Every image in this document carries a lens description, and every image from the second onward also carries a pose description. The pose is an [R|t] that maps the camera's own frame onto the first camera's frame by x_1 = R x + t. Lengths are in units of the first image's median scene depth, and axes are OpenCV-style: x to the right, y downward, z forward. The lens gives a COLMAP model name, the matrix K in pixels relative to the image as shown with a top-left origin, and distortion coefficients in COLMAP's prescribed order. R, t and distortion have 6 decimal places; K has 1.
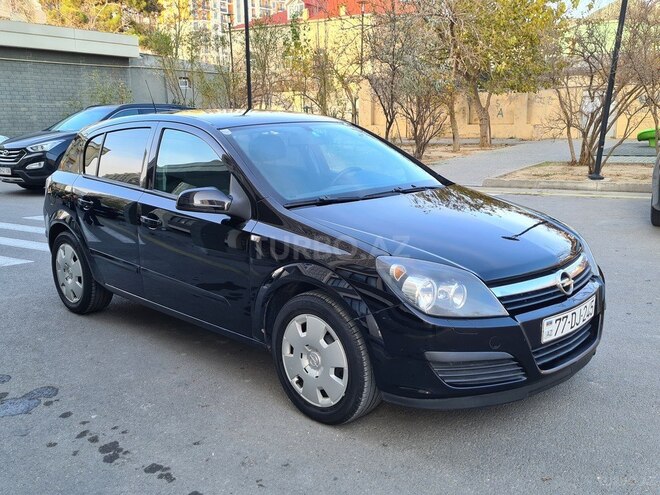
lens RADIAL K [[566.3, 0, 330.0], [0, 566.3, 247.5], [0, 0, 1]] dist [0.050017, -0.004120]
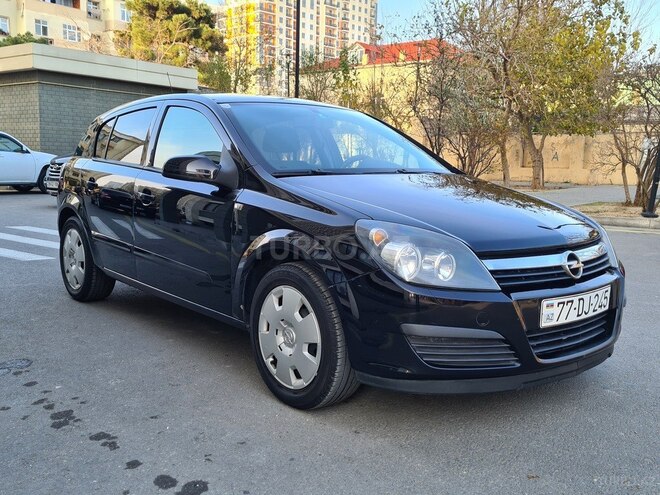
lens RADIAL K [[573.1, 0, 330.0], [0, 573.1, 247.5], [0, 0, 1]] dist [0.050871, -0.012562]
pose [[0.995929, 0.050022, -0.074993, 0.102220], [-0.054404, 0.996857, -0.057583, 0.107213], [0.071877, 0.061429, 0.995520, 0.076972]]
